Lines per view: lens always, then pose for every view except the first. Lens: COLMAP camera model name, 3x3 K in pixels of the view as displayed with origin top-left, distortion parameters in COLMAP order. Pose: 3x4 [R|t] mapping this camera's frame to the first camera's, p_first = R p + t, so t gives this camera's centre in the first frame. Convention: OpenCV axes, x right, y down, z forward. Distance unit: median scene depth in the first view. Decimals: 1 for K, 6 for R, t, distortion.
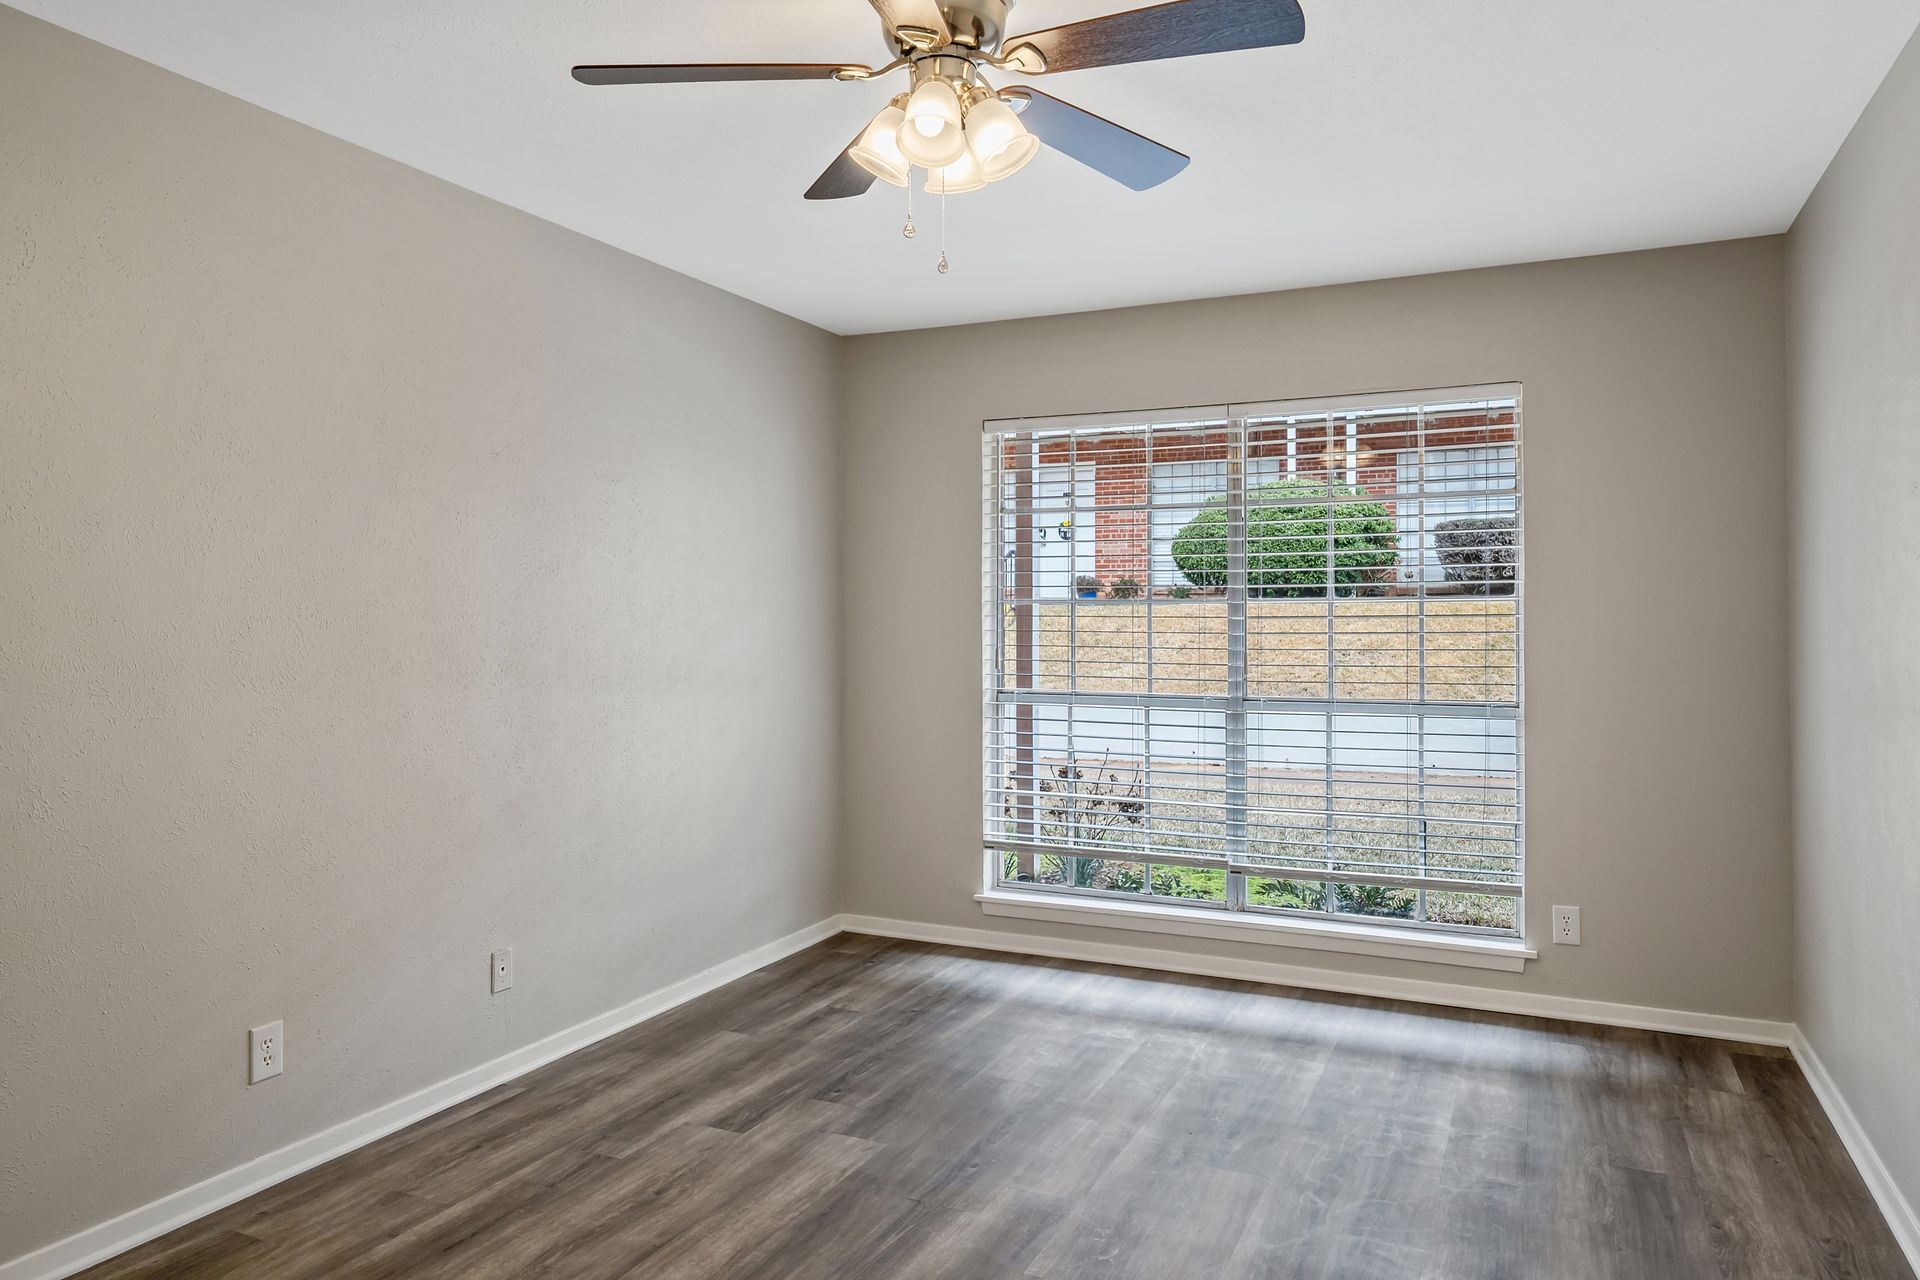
lens RADIAL K [[1280.1, 0, 962.4], [0, 1280.1, 633.6], [0, 0, 1]] dist [0.000801, -0.000905]
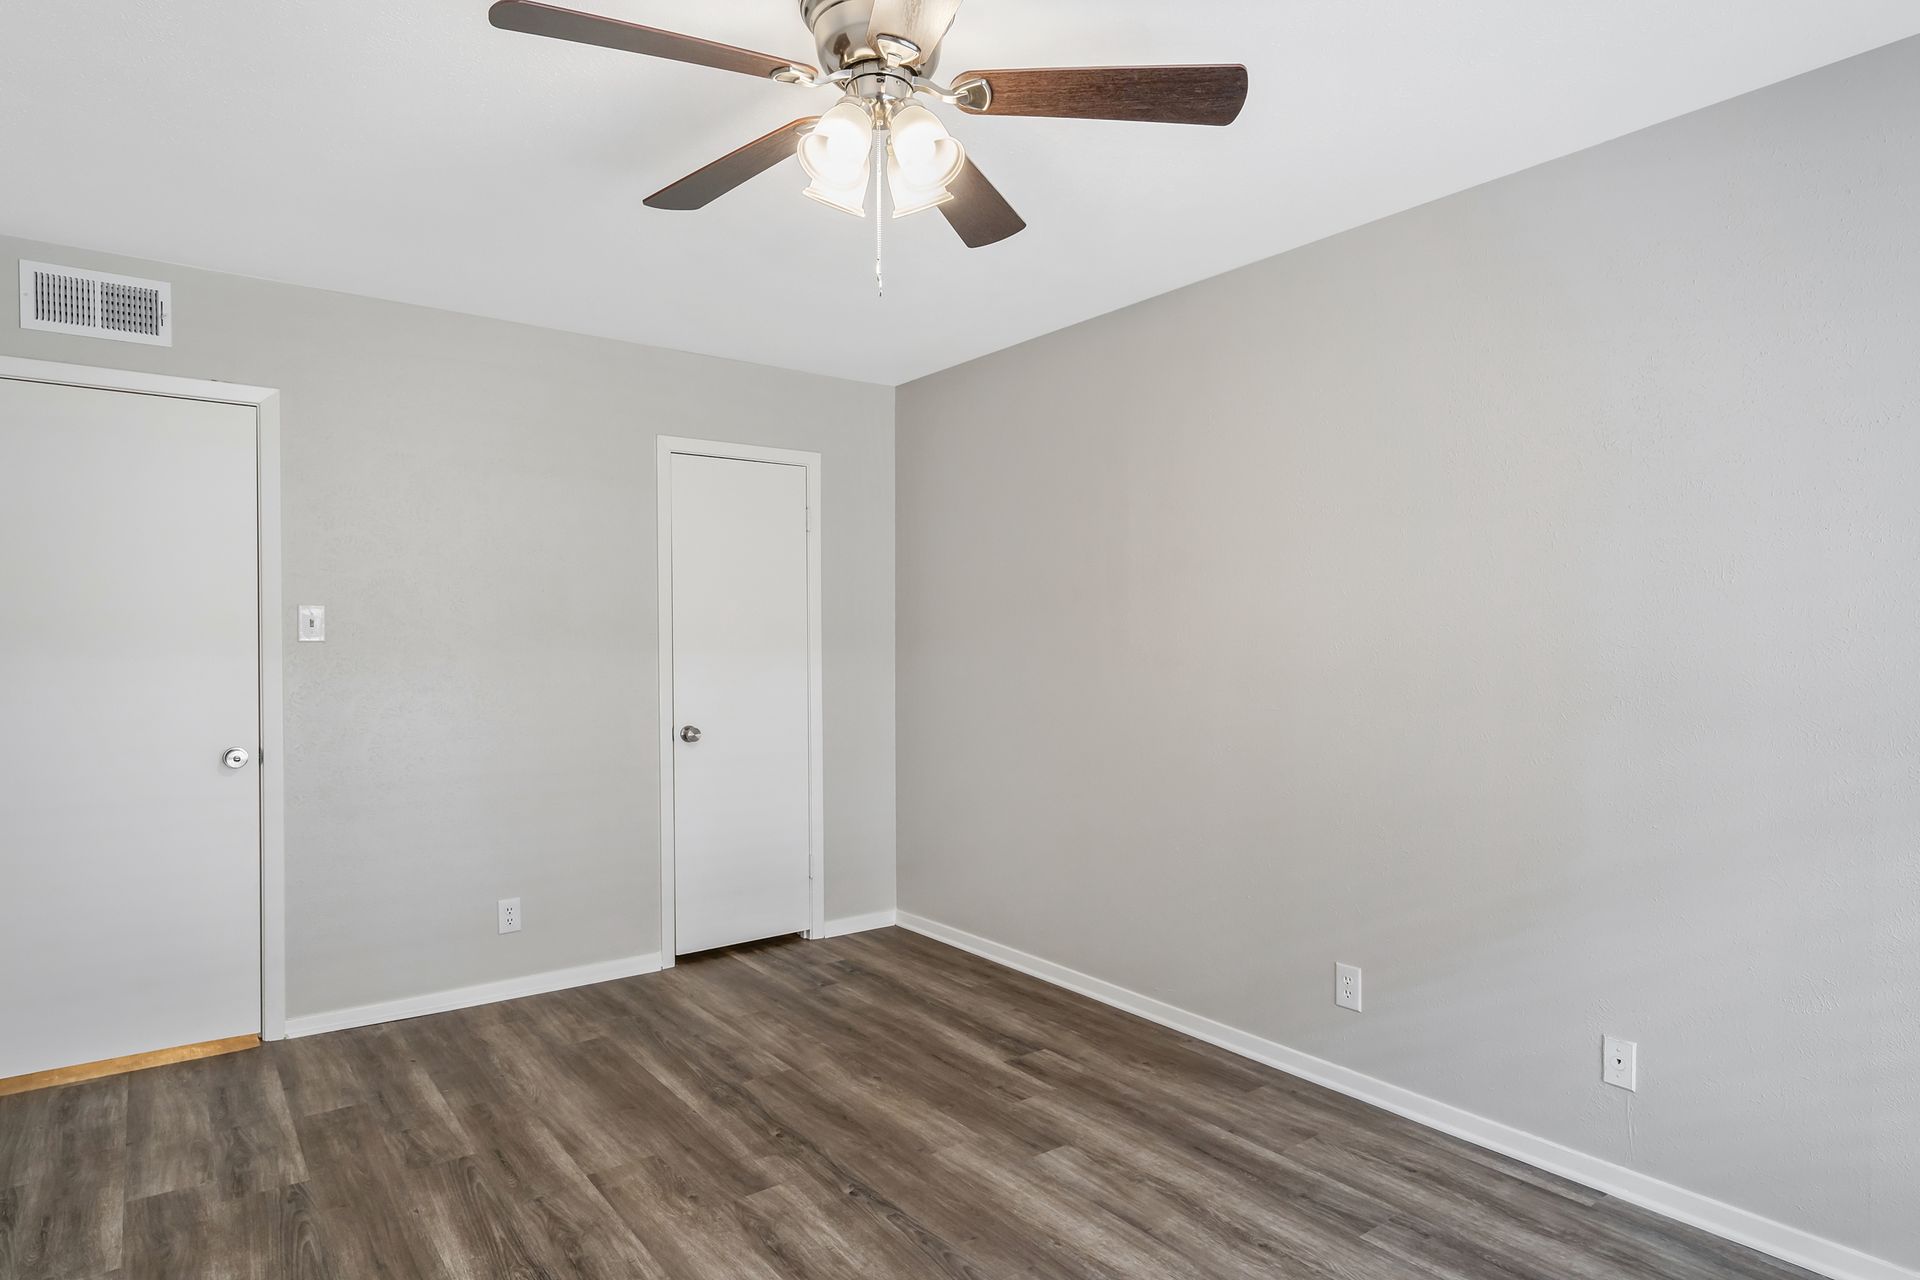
lens RADIAL K [[1071.3, 0, 964.6], [0, 1071.3, 640.7], [0, 0, 1]] dist [-0.001164, -0.000229]
pose [[-0.467016, 0.008378, -0.884209, 0.575153], [-0.005256, 0.999911, 0.012251, -0.029247], [0.884233, 0.010369, -0.466931, 1.163408]]
